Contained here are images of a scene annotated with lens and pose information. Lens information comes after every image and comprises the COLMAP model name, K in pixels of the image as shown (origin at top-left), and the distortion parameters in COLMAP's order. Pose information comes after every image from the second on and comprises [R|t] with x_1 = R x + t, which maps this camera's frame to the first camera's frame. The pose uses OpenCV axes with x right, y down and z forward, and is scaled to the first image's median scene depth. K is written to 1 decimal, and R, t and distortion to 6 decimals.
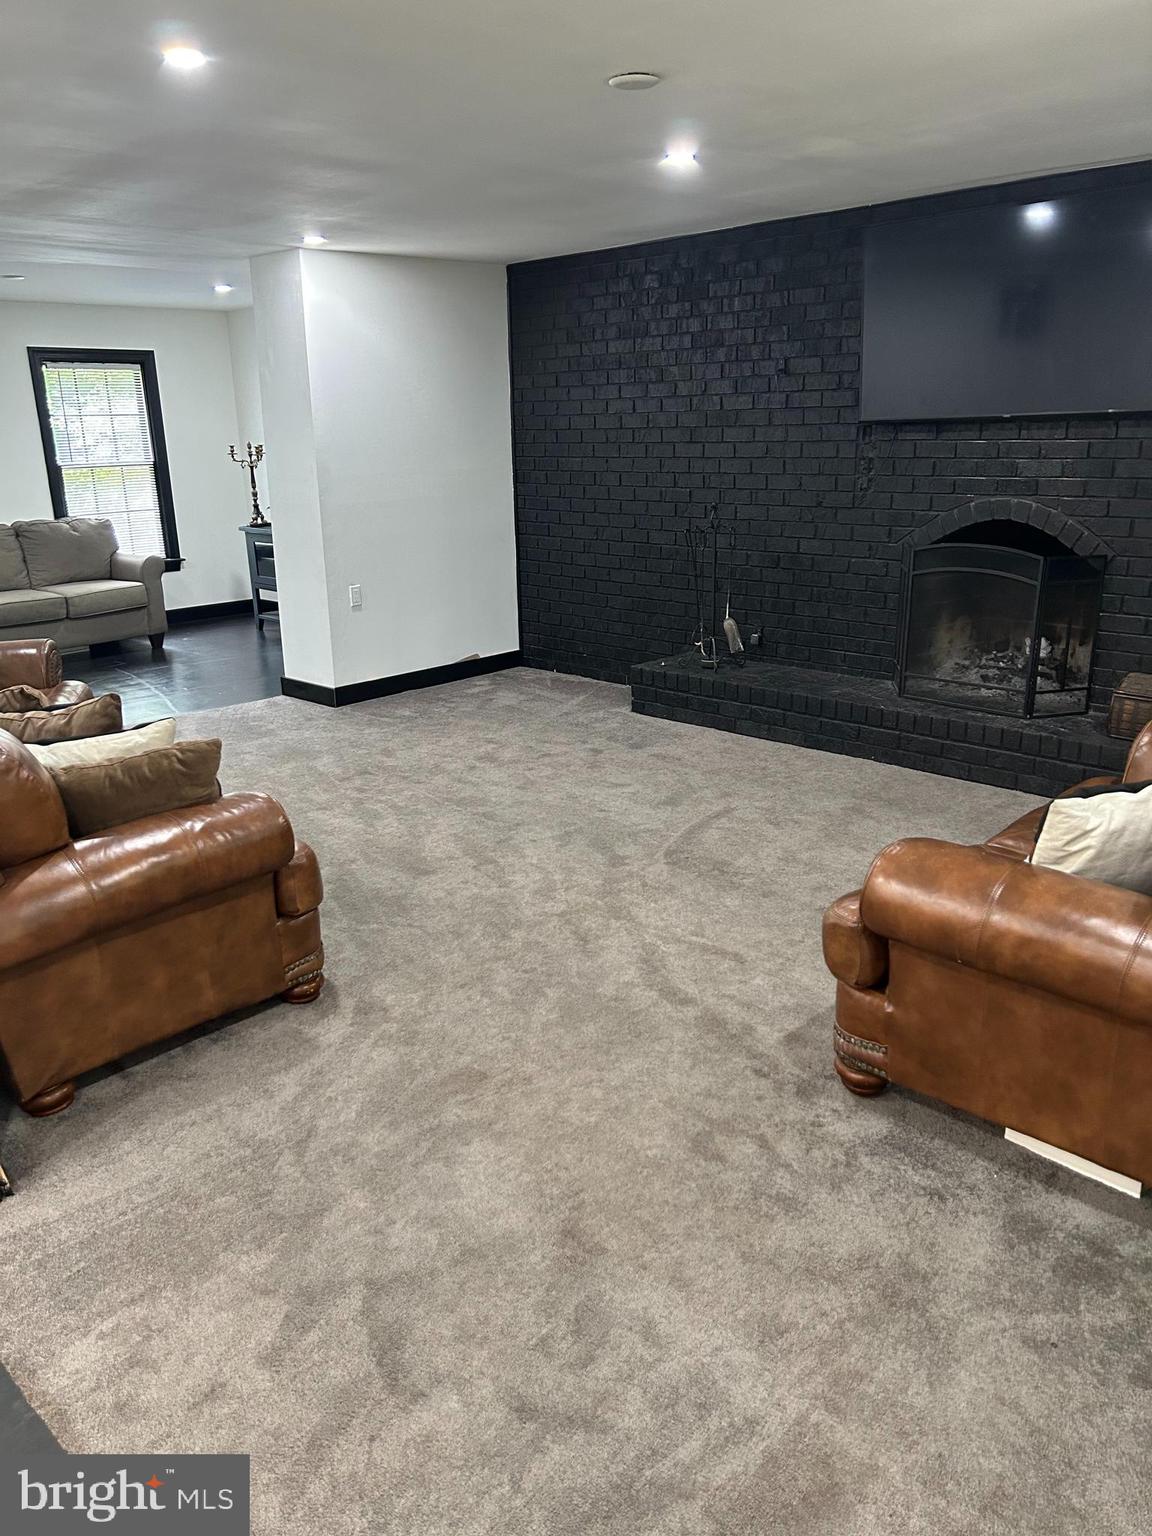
lens RADIAL K [[1144.5, 0, 576.0], [0, 1144.5, 768.0], [0, 0, 1]] dist [0.071902, -0.105995]
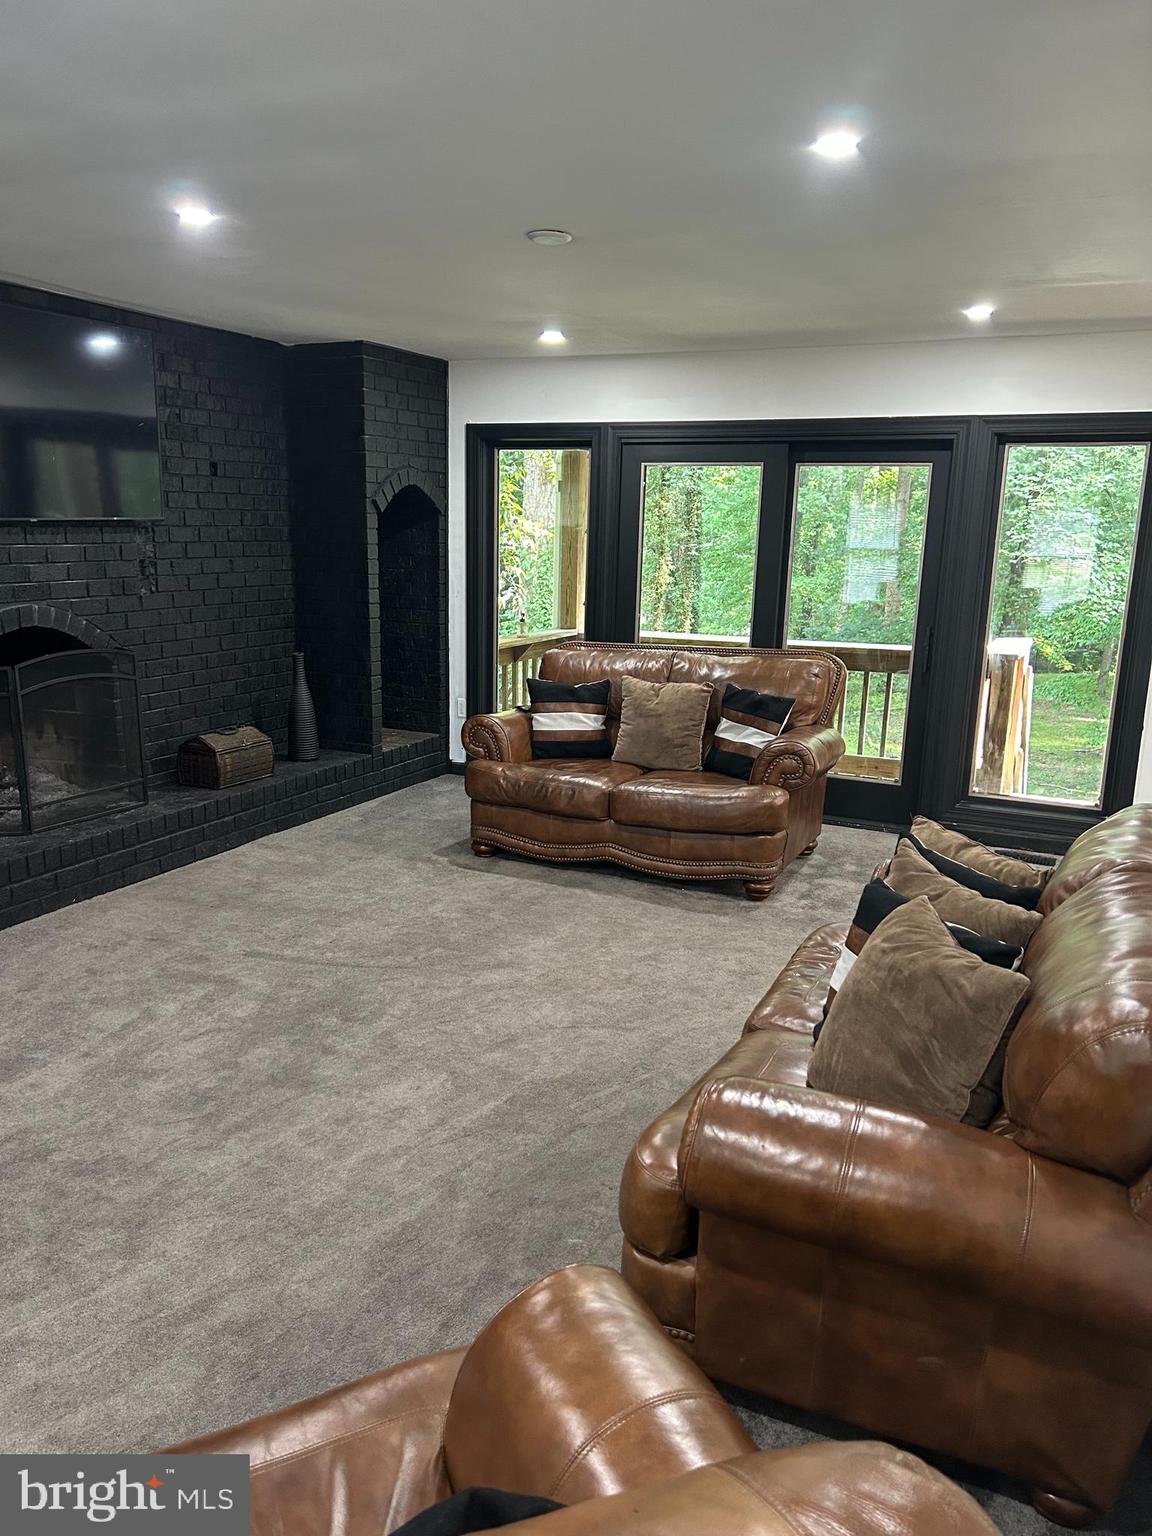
lens RADIAL K [[1154.6, 0, 568.5], [0, 1154.6, 786.9], [0, 0, 1]] dist [0.009695, -0.001745]
pose [[-0.316270, -0.206369, 0.925951, -0.720071], [0.257938, 0.920575, 0.293273, -0.272830], [-0.912930, 0.331591, -0.237920, 0.912494]]
